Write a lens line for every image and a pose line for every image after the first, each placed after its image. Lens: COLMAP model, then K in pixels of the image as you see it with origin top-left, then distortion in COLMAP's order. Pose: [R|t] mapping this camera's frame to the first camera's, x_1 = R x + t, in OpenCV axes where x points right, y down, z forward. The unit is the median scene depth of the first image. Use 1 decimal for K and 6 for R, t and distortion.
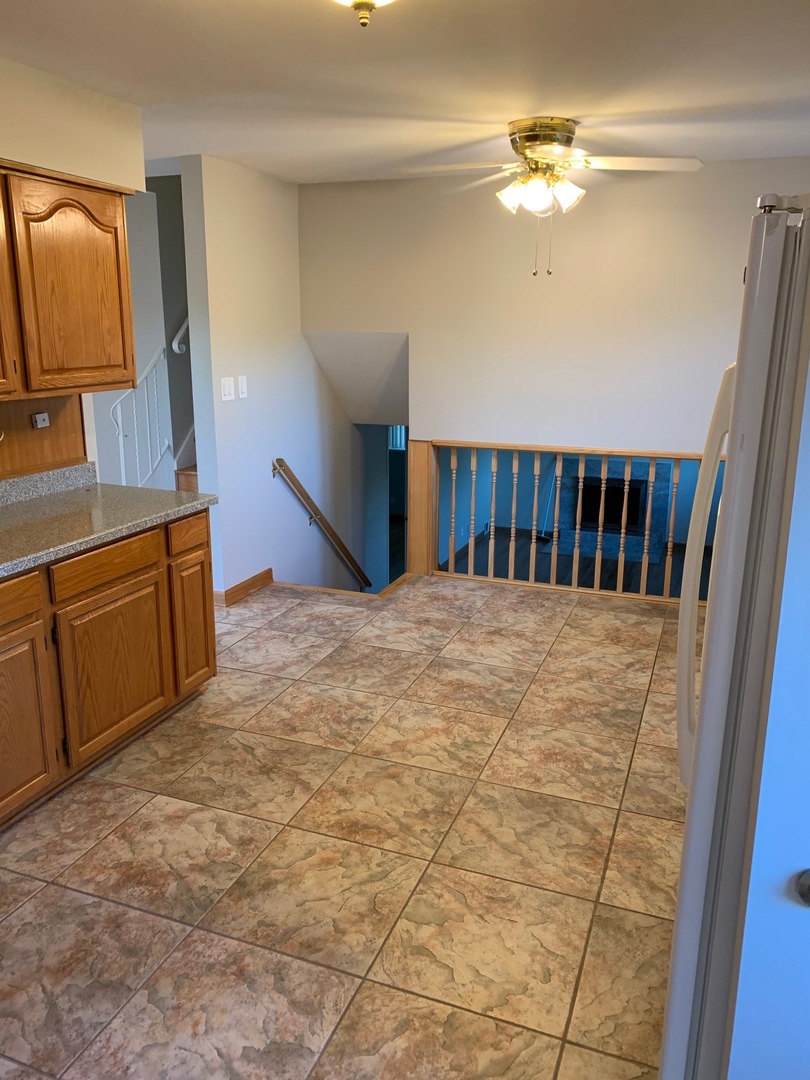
lens RADIAL K [[829.5, 0, 409.3], [0, 829.5, 531.4], [0, 0, 1]] dist [0.000093, 0.017021]
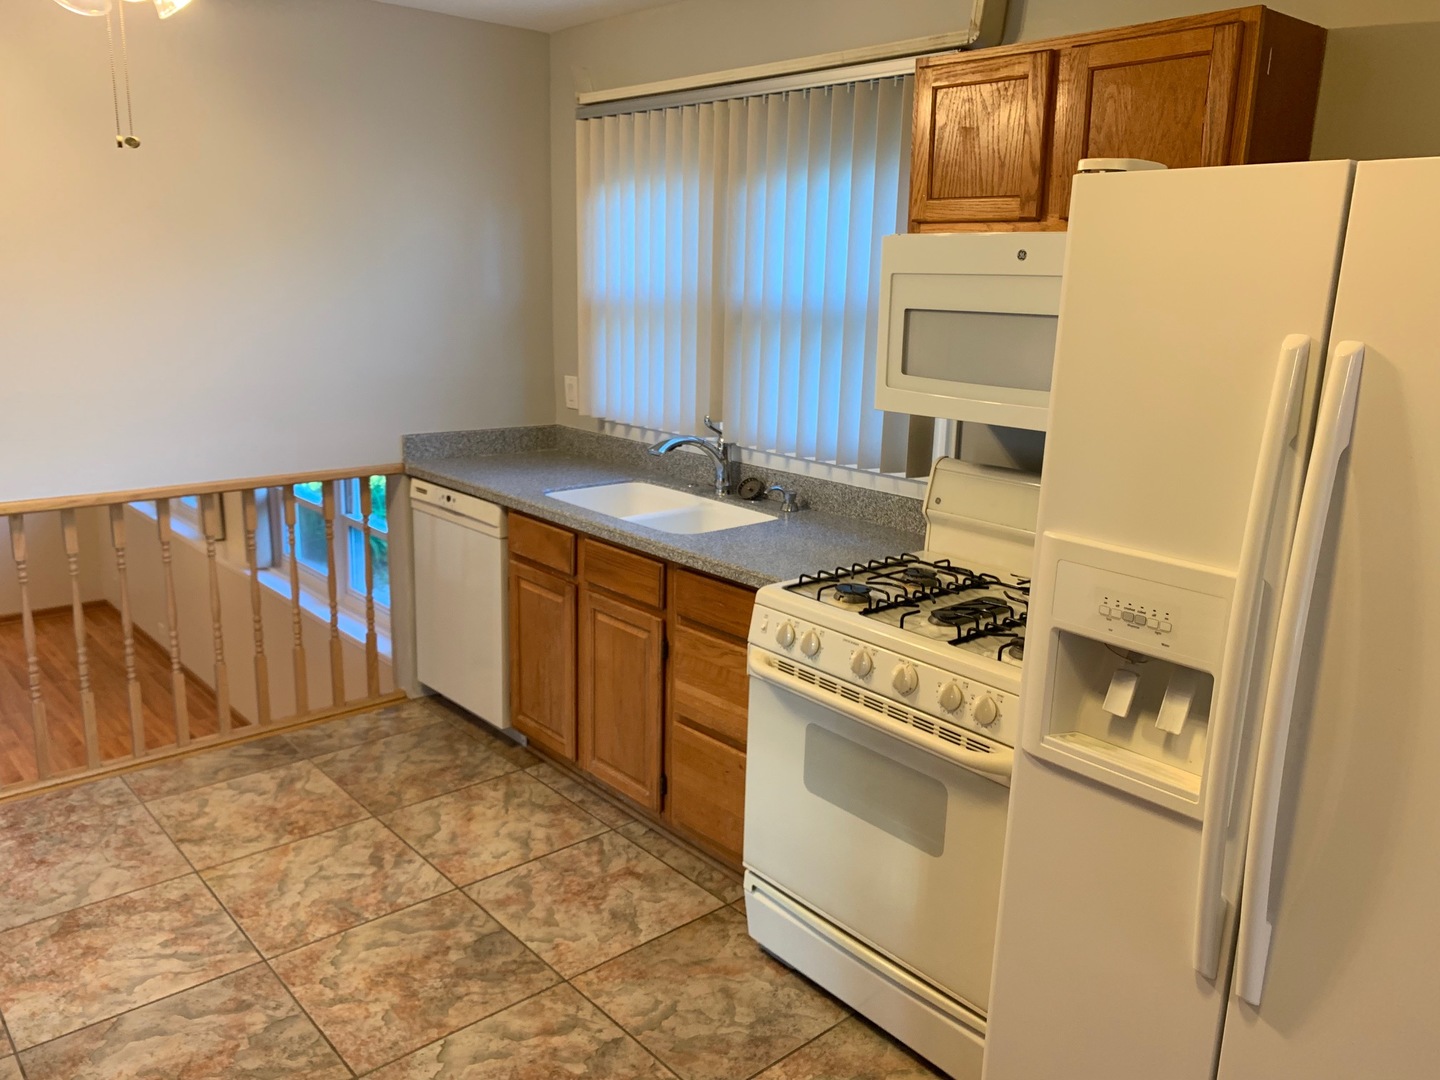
lens RADIAL K [[1106.1, 0, 715.3], [0, 1106.1, 538.7], [0, 0, 1]] dist [0.000093, 0.017021]
pose [[0.462534, -0.199500, 0.863865, -0.354519], [0.192372, 0.973725, 0.121871, -0.150752], [-0.865480, 0.109814, 0.488759, 0.612871]]
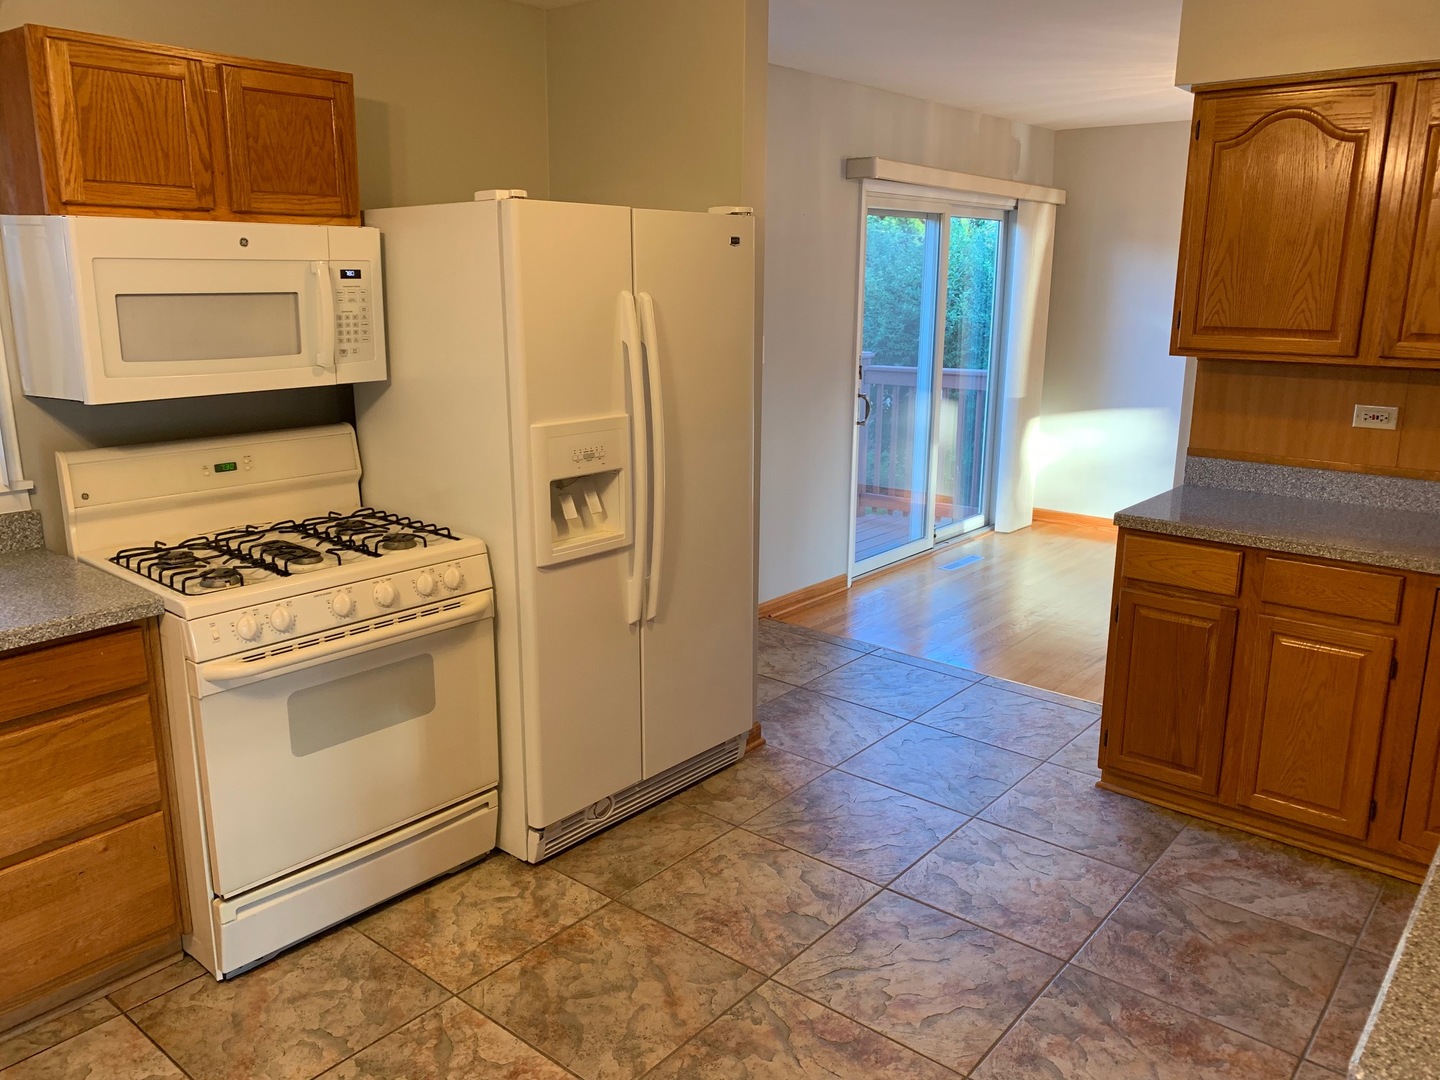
lens RADIAL K [[1106.1, 0, 715.3], [0, 1106.1, 538.7], [0, 0, 1]] dist [0.000093, 0.017021]
pose [[-0.943855, -0.091295, 0.317494, -0.201417], [0.067621, 0.887318, 0.456173, -0.399835], [-0.323365, 0.452031, -0.831326, 1.598016]]
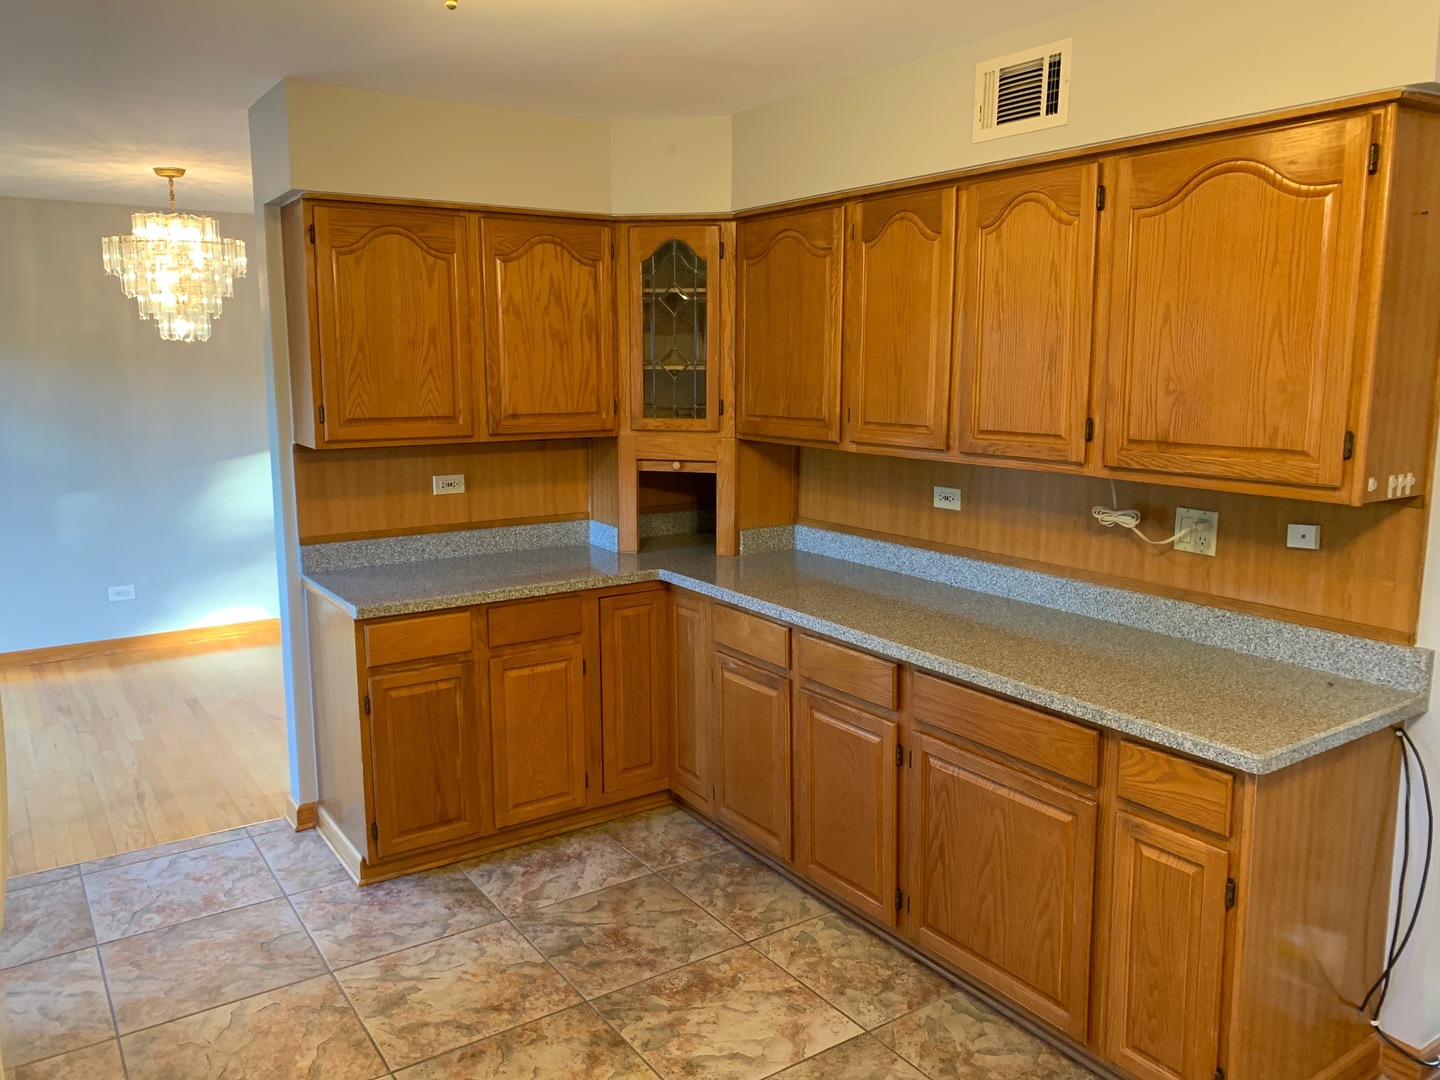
lens RADIAL K [[1106.1, 0, 715.3], [0, 1106.1, 538.7], [0, 0, 1]] dist [0.000093, 0.017021]
pose [[-0.578329, 0.125749, -0.806054, 0.507515], [-0.200336, 0.935903, 0.289743, -0.341135], [0.790823, 0.329048, -0.516068, 1.346870]]
